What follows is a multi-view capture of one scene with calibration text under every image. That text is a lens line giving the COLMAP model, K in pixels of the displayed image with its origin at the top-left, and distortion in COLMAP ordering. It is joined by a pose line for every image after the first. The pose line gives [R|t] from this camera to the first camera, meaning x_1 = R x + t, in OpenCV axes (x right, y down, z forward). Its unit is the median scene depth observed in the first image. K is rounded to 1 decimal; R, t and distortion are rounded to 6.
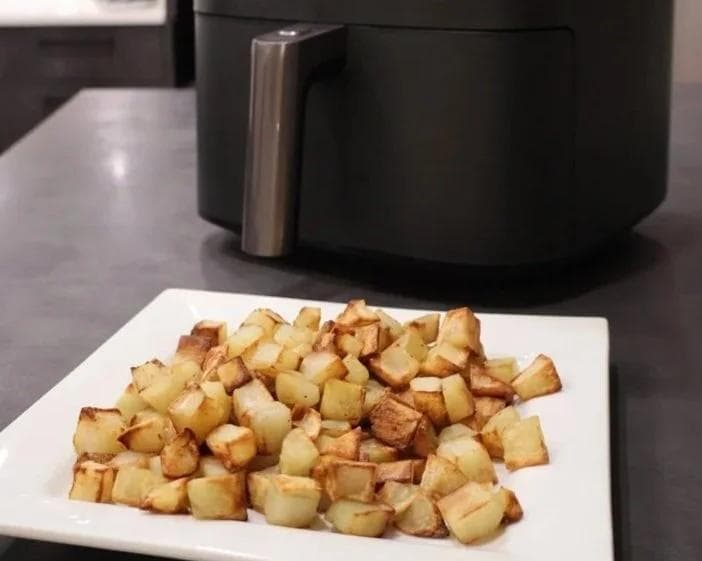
lens RADIAL K [[1097.1, 0, 324.7], [0, 1097.1, 279.8], [0, 0, 1]] dist [0.006819, -0.006634]
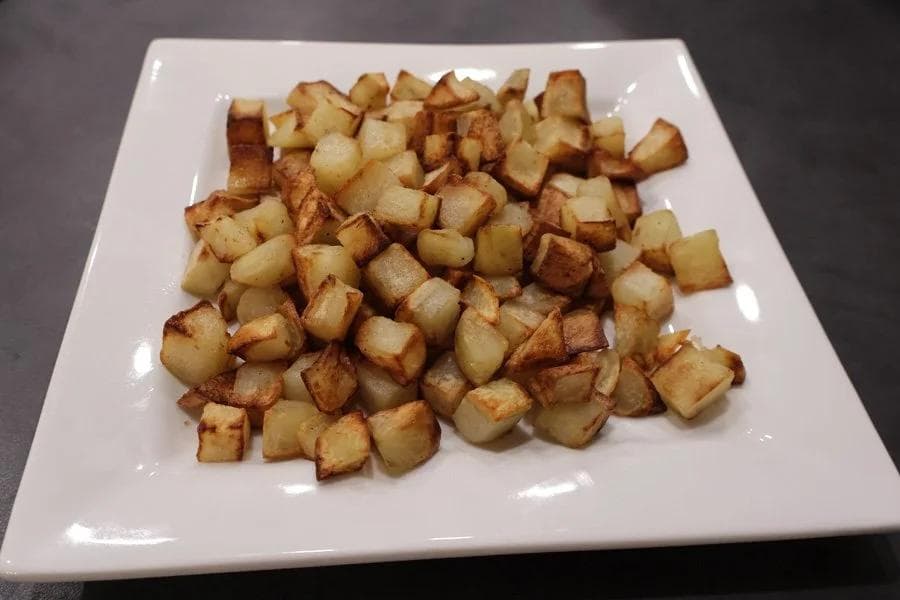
lens RADIAL K [[823.6, 0, 450.0], [0, 823.6, 300.0], [0, 0, 1]] dist [0.003787, 0.002275]
pose [[0.942664, -0.197607, 0.268955, -0.193972], [0.037202, 0.863064, 0.503722, -0.167969], [-0.331664, -0.464835, 0.820931, 0.514901]]
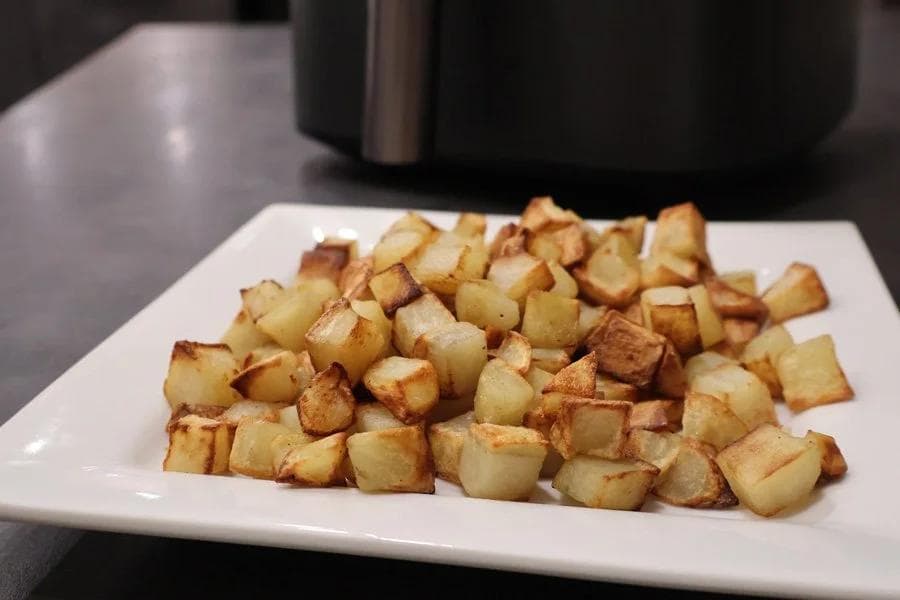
lens RADIAL K [[1101.3, 0, 450.0], [0, 1101.3, 300.0], [0, 0, 1]] dist [-0.001153, -0.000962]
pose [[0.997994, -0.024169, 0.058505, -0.092284], [0.022548, 0.999348, 0.028206, 0.077667], [-0.059149, -0.026830, 0.997889, 0.312252]]
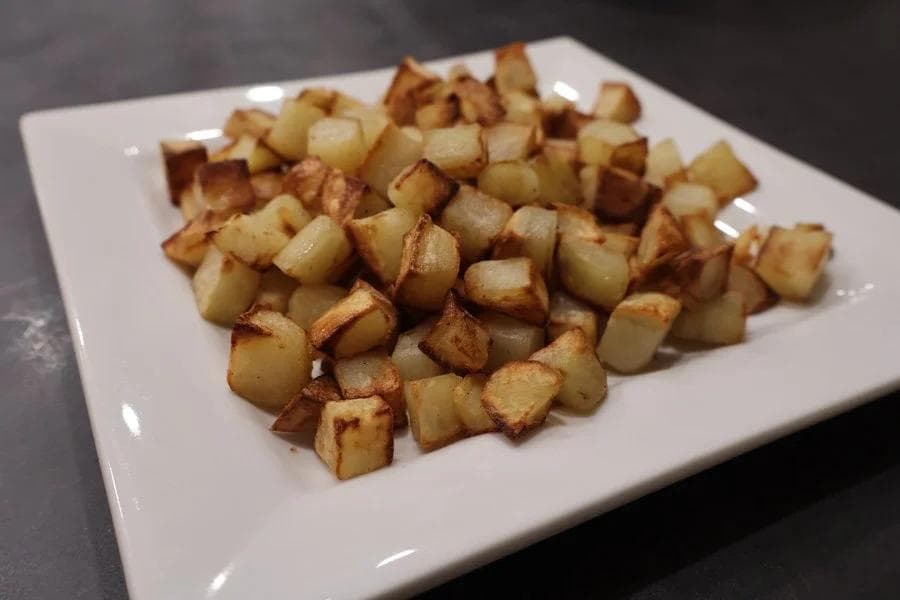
lens RADIAL K [[823.6, 0, 450.0], [0, 823.6, 300.0], [0, 0, 1]] dist [0.003787, 0.002275]
pose [[0.742503, -0.344978, 0.574177, -0.384771], [0.175977, 0.927534, 0.329716, -0.009467], [-0.646313, -0.143774, 0.749405, 0.648083]]
